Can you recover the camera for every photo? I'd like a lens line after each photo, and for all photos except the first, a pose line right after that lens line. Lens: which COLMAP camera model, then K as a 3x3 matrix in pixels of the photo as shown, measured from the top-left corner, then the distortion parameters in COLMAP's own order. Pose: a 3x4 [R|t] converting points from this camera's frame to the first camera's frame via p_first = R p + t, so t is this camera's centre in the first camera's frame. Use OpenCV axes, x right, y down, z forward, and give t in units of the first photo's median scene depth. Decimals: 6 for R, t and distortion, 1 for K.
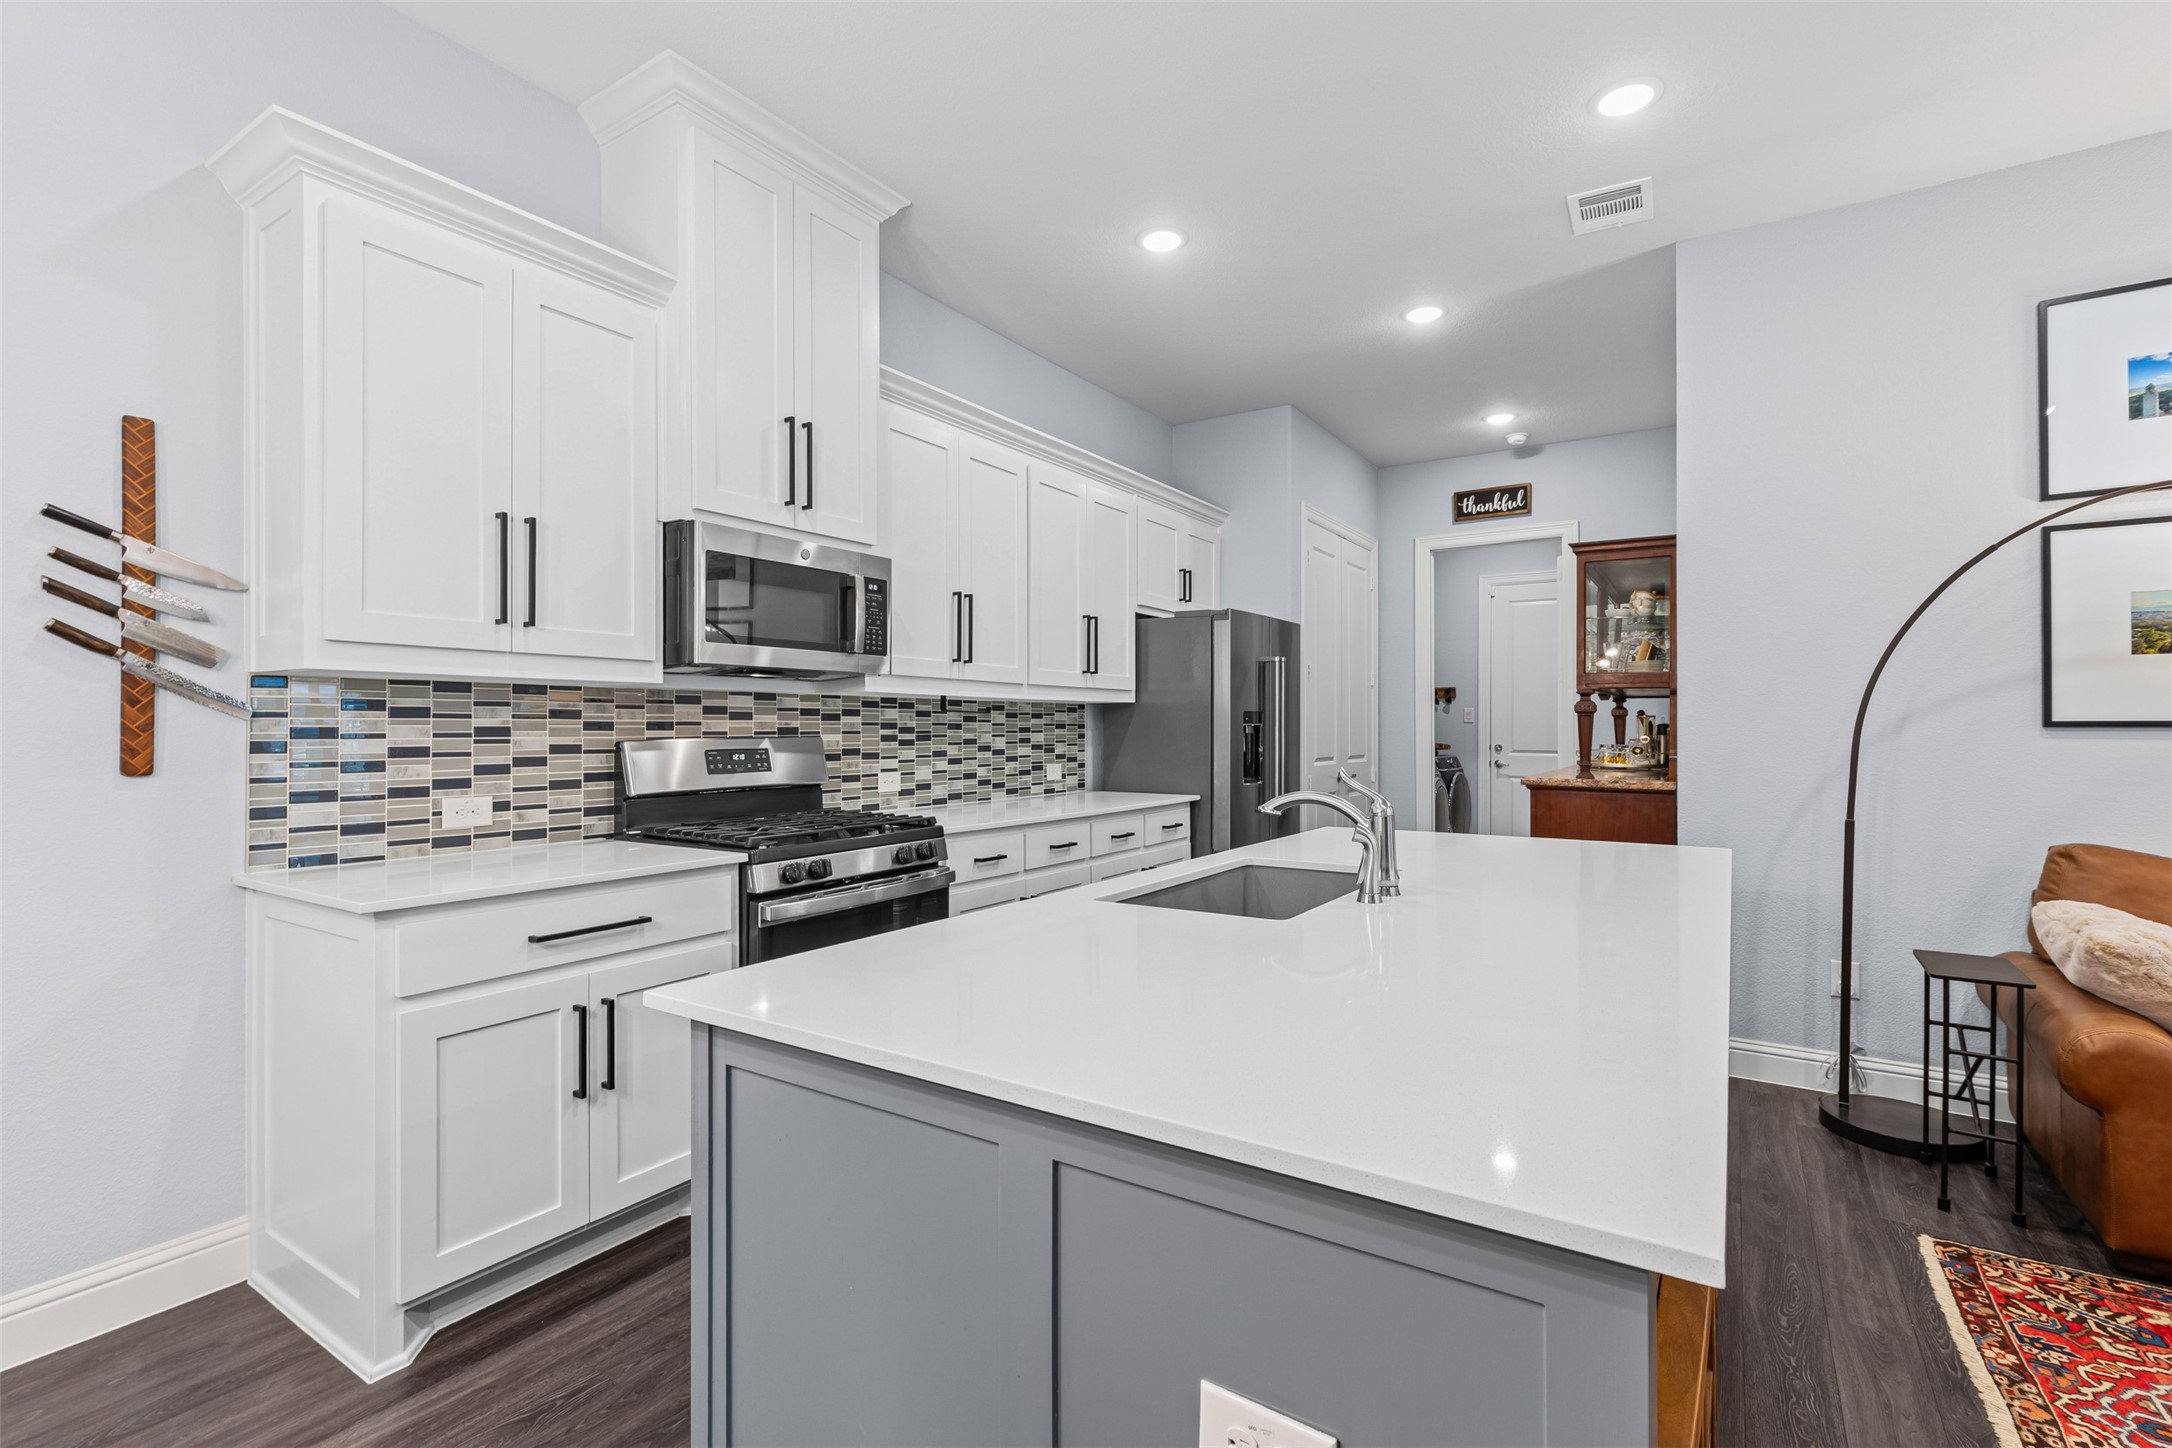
lens RADIAL K [[986.1, 0, 1080.9], [0, 986.1, 717.8], [0, 0, 1]] dist [0.008432, -0.001266]
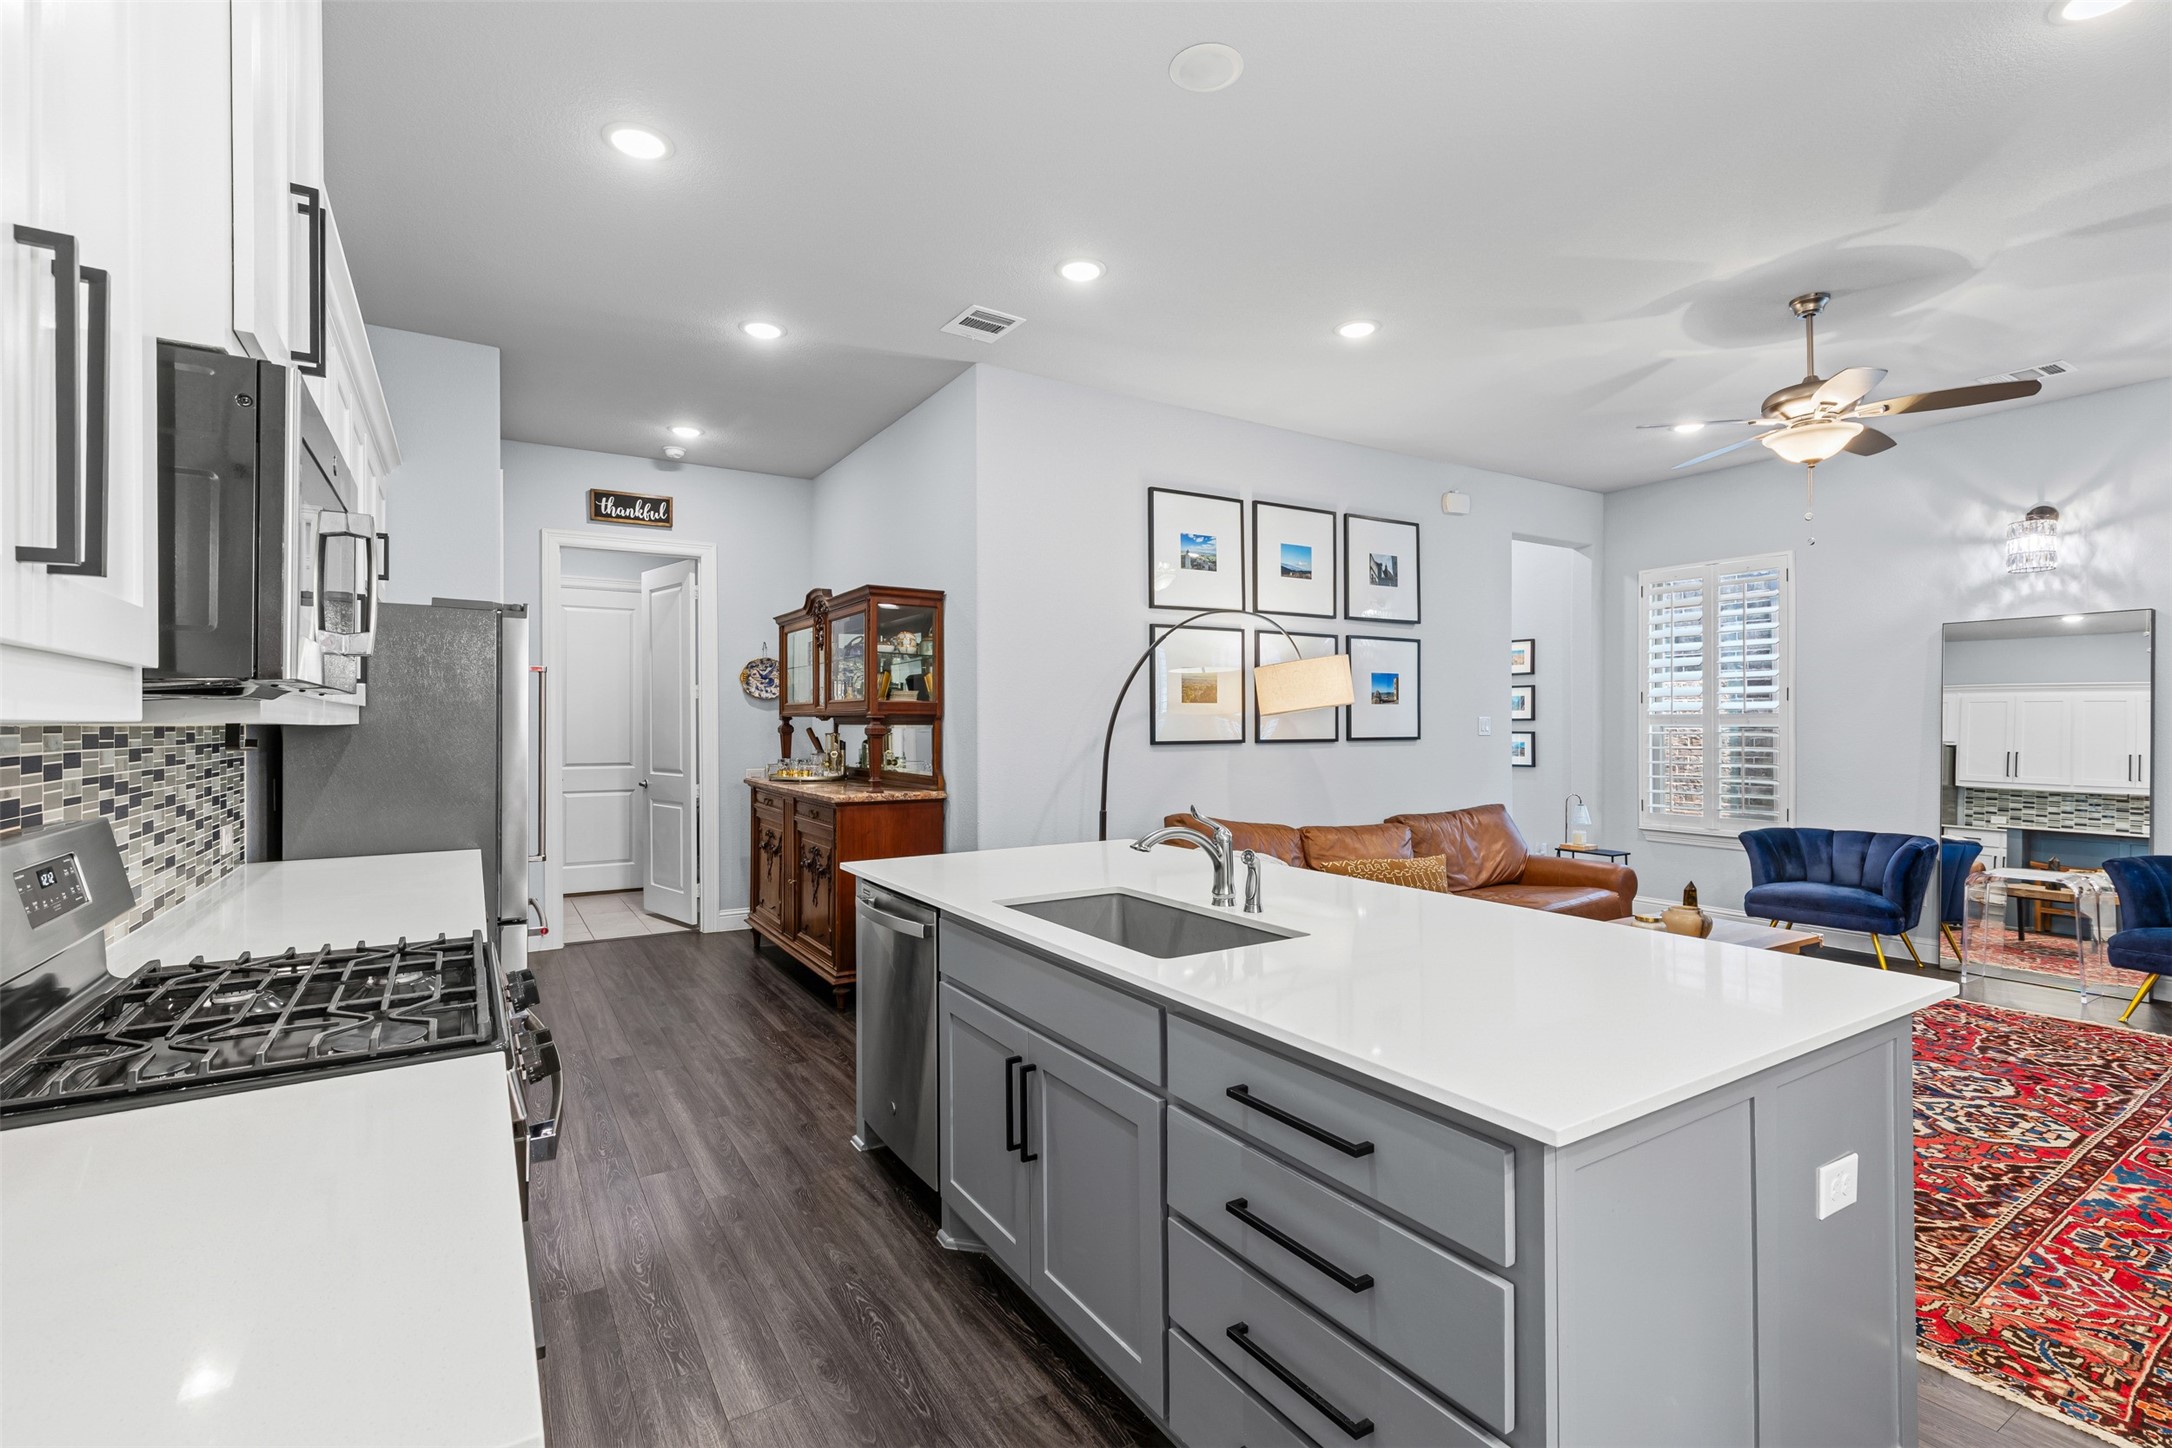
lens RADIAL K [[986.1, 0, 1089.3], [0, 986.1, 720.9], [0, 0, 1]] dist [0.008432, -0.001266]
pose [[0.418296, -0.000135, 0.908311, -0.519399], [-0.004689, 0.999986, 0.002308, -0.031512], [-0.908298, -0.005225, 0.418290, 0.375565]]
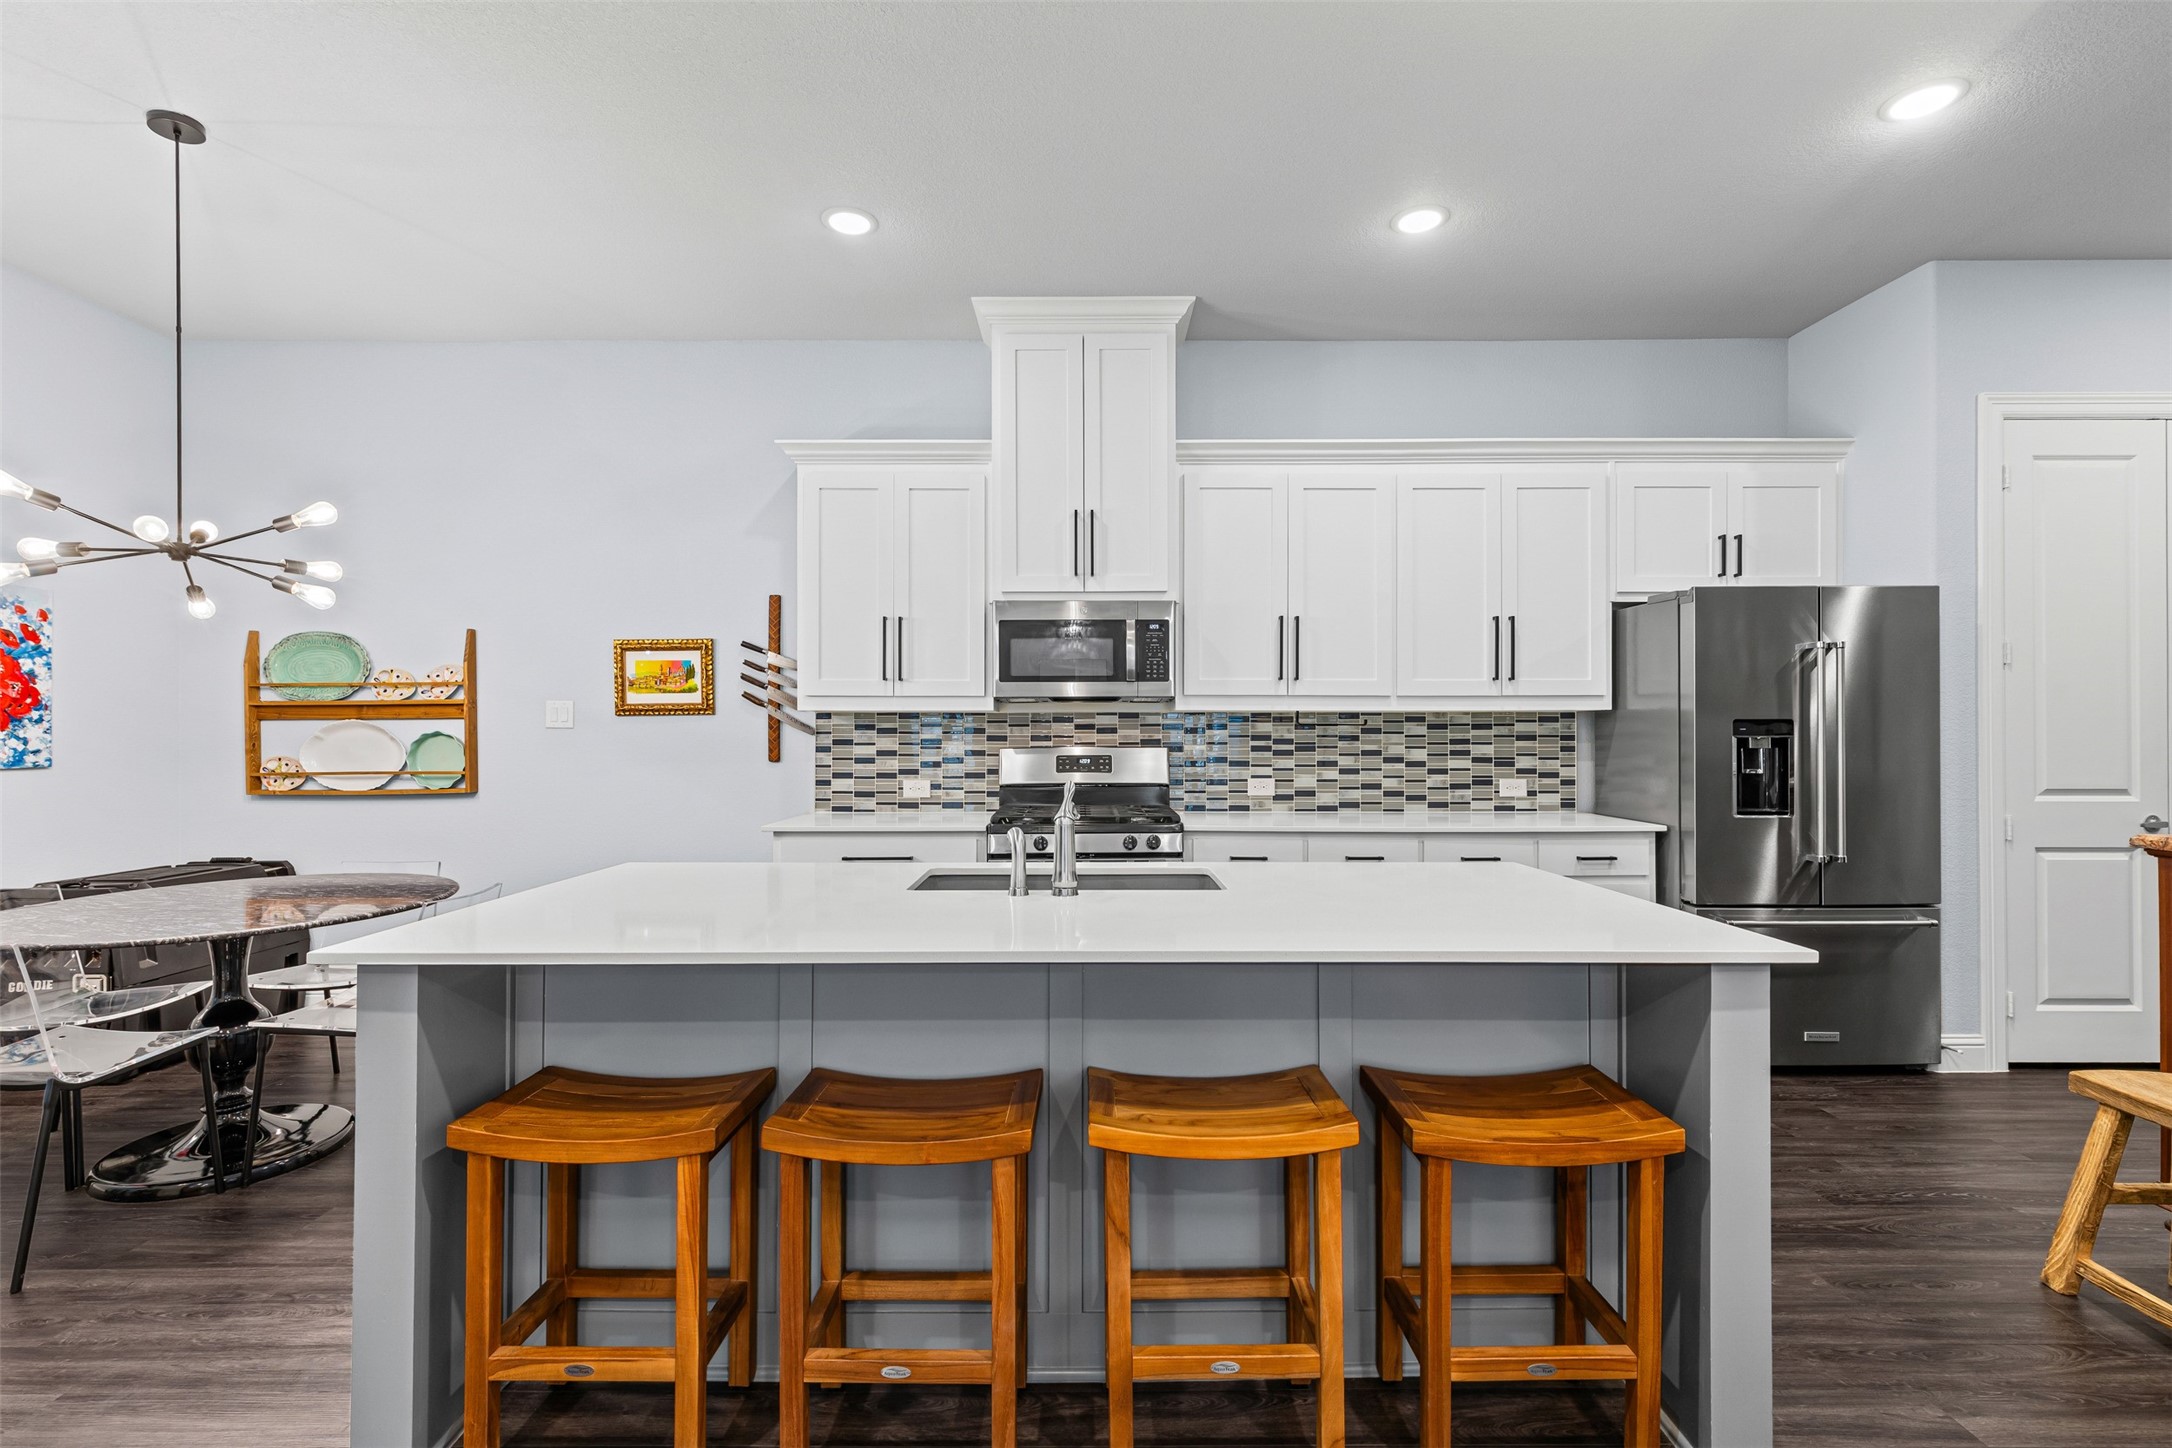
lens RADIAL K [[986.1, 0, 1090.2], [0, 986.1, 725.2], [0, 0, 1]] dist [0.008432, -0.001266]
pose [[0.550365, -0.007498, -0.834891, 0.751131], [0.009101, 0.999954, -0.002982, -0.005392], [0.834875, -0.005957, 0.550408, 0.241073]]
